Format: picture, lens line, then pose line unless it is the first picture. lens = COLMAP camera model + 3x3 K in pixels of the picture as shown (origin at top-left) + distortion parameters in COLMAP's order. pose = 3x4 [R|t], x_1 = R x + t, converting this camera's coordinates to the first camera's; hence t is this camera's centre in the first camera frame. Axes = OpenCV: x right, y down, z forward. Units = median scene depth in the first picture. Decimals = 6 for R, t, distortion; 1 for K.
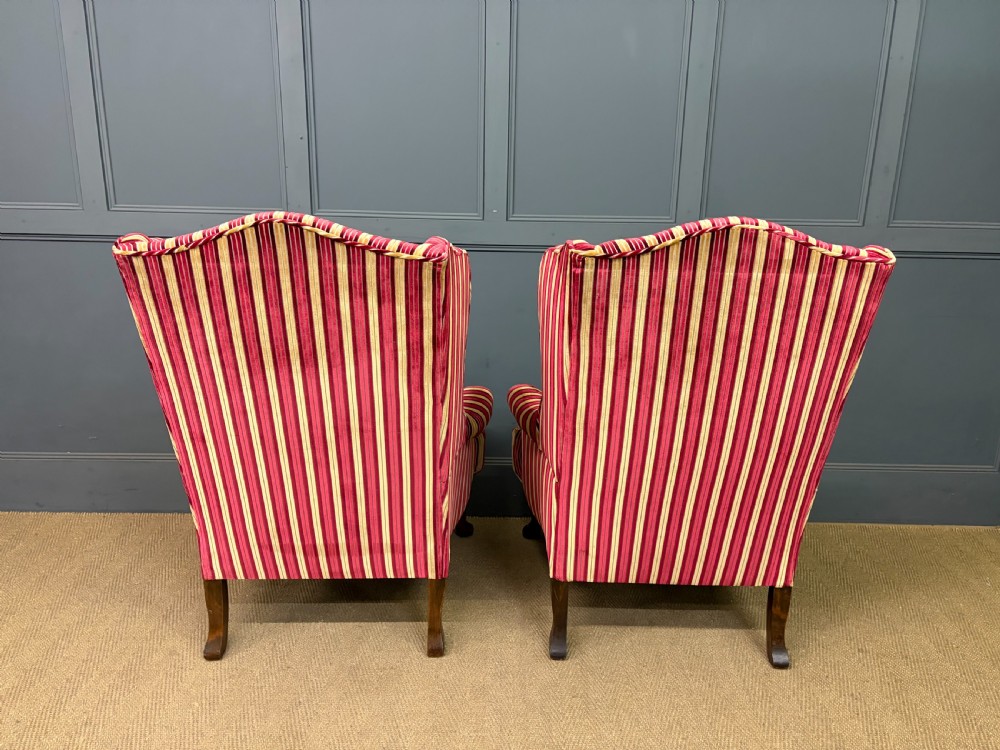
lens RADIAL K [[764.3, 0, 495.5], [0, 764.3, 375.3], [0, 0, 1]] dist [0.065178, -0.079805]
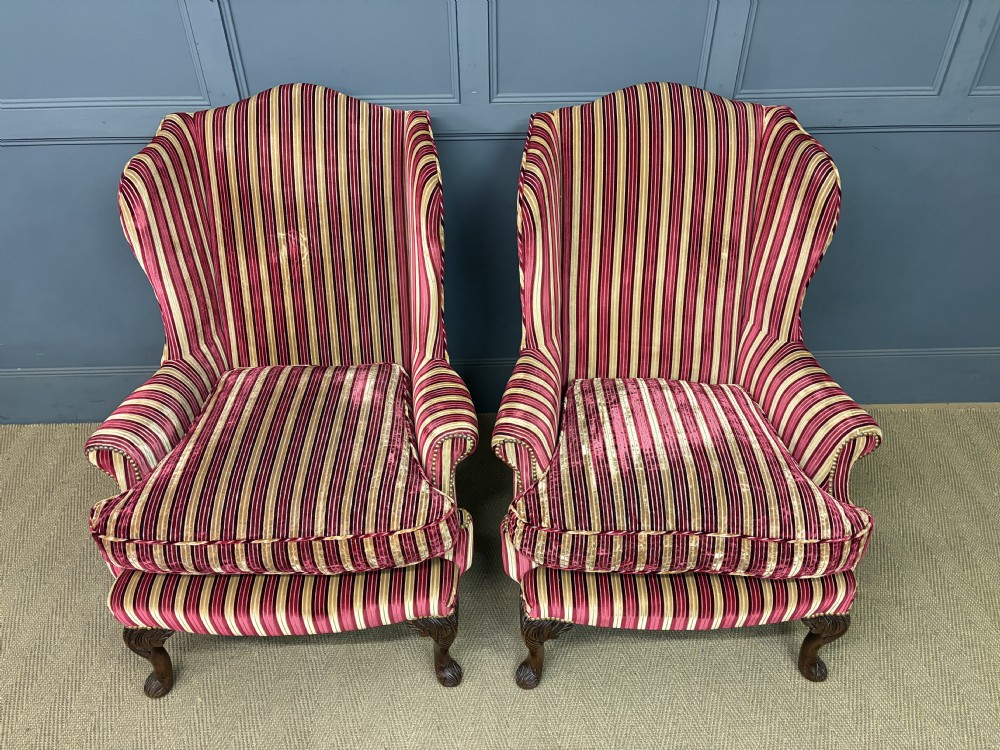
lens RADIAL K [[764.3, 0, 500.1], [0, 764.3, 372.8], [0, 0, 1]] dist [0.065178, -0.079805]
pose [[0.999534, -0.030529, 0.000762, 0.020968], [0.027736, 0.917974, 0.395670, -0.339350], [-0.012779, -0.395464, 0.918392, 0.212771]]
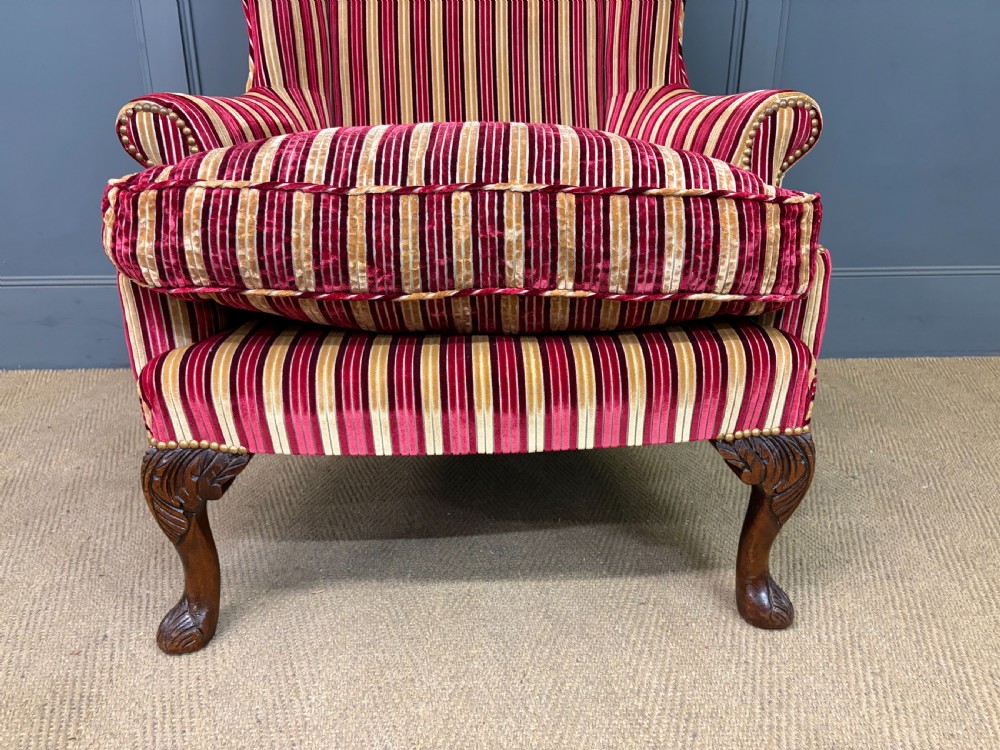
lens RADIAL K [[764.3, 0, 500.3], [0, 764.3, 381.8], [0, 0, 1]] dist [0.065178, -0.079805]
pose [[0.998631, -0.036183, 0.037783, 0.223229], [0.033141, 0.996384, 0.078229, 0.213454], [-0.040477, -0.076870, 0.996219, 0.486961]]
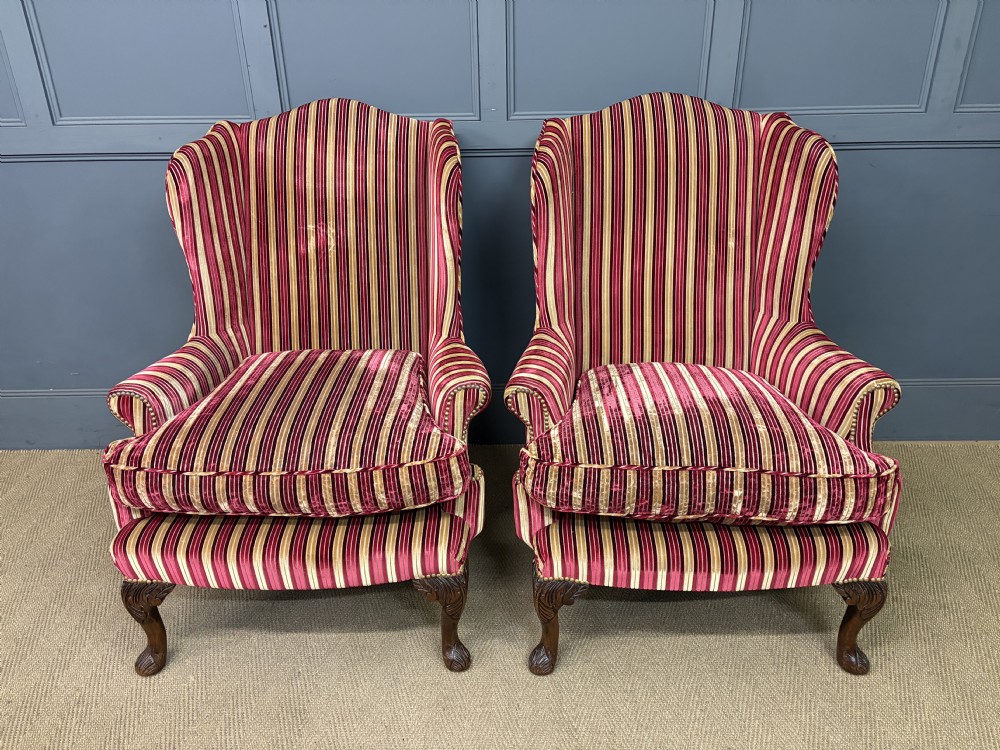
lens RADIAL K [[764.3, 0, 494.0], [0, 764.3, 374.9], [0, 0, 1]] dist [0.065178, -0.079805]
pose [[0.999179, -0.024865, -0.031980, 0.026512], [0.030175, 0.983560, 0.178041, -0.097662], [0.027027, -0.178860, 0.983503, 0.124472]]
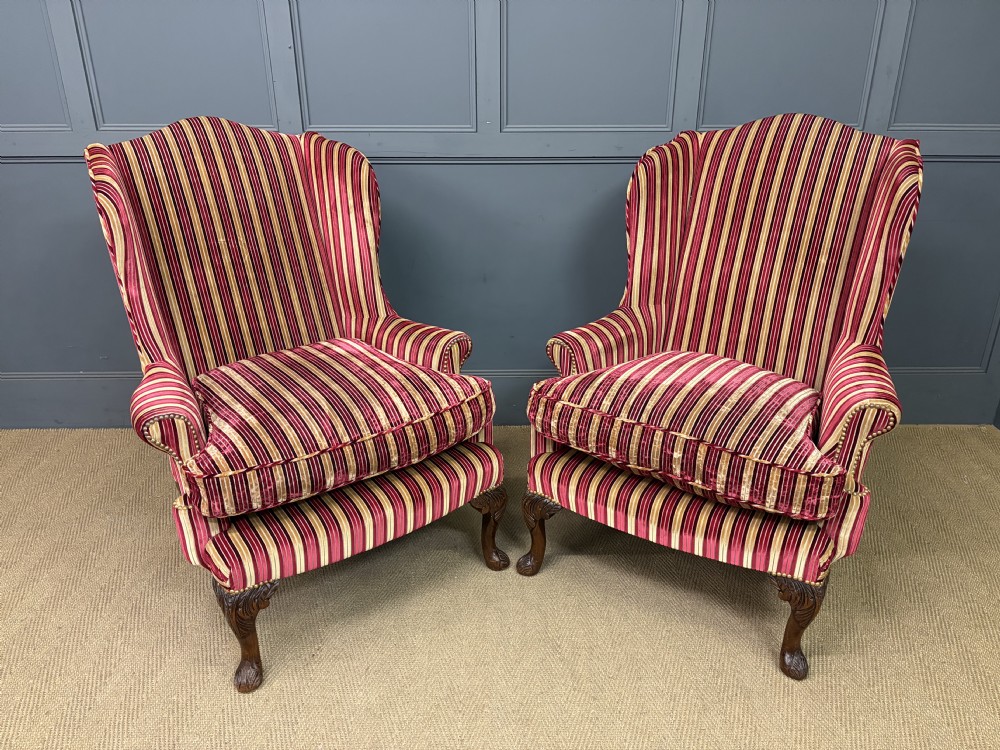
lens RADIAL K [[764.3, 0, 487.7], [0, 764.3, 381.2], [0, 0, 1]] dist [0.065178, -0.079805]
pose [[0.846783, 0.193559, -0.495472, 0.487182], [-0.121396, 0.977186, 0.174273, -0.044580], [0.517901, -0.087423, 0.850962, 0.016120]]
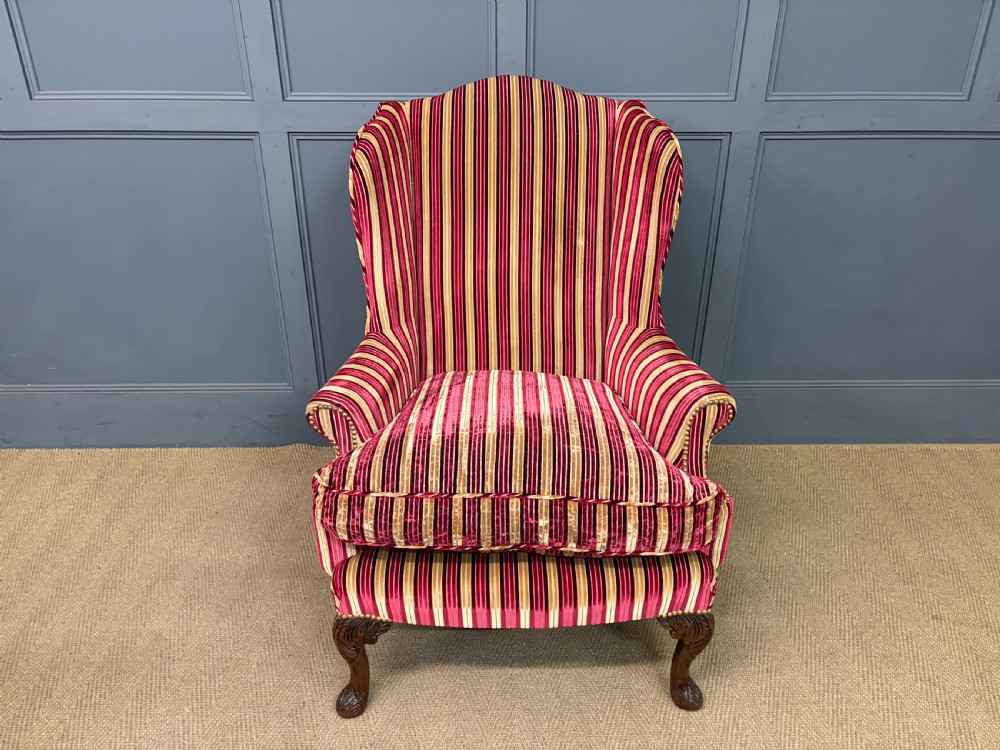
lens RADIAL K [[764.3, 0, 497.9], [0, 764.3, 378.7], [0, 0, 1]] dist [0.065178, -0.079805]
pose [[0.999716, -0.023127, 0.005712, 0.204225], [0.021462, 0.978468, 0.205278, -0.109262], [-0.010336, -0.205097, 0.978687, 0.215113]]
